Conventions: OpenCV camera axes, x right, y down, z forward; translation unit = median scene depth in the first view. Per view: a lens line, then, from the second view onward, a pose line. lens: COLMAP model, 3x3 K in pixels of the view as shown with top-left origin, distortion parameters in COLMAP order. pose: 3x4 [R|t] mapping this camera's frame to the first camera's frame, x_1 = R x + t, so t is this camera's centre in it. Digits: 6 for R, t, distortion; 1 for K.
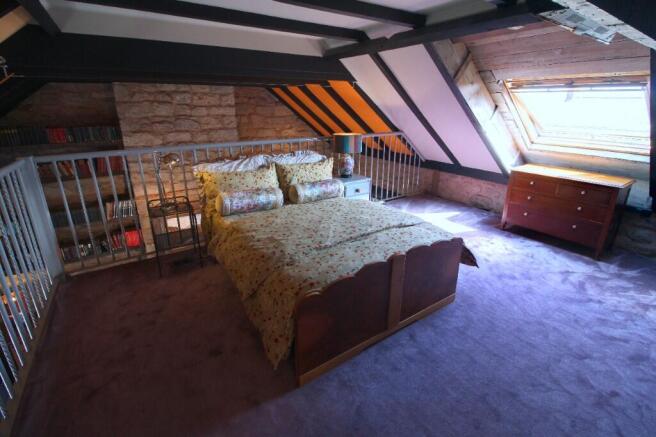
lens RADIAL K [[311.3, 0, 327.9], [0, 311.3, 207.2], [0, 0, 1]] dist [0.000457, -0.015587]
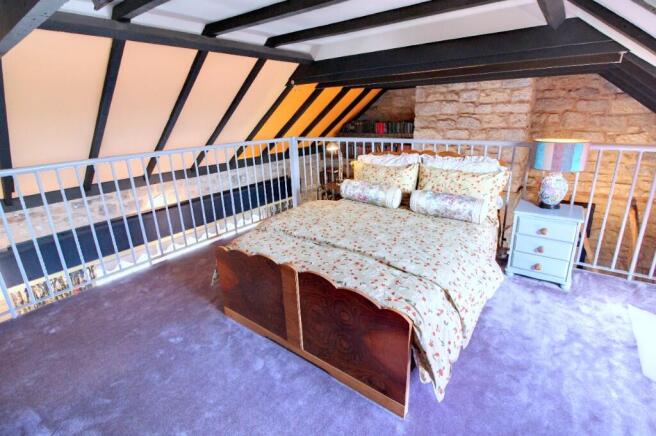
lens RADIAL K [[311.3, 0, 327.9], [0, 311.3, 206.7], [0, 0, 1]] dist [0.000457, -0.015587]
pose [[0.319173, 0.261887, -0.910793, 0.399152], [-0.260447, 0.948294, 0.181400, -0.077281], [0.911206, 0.179315, 0.370877, 0.283169]]
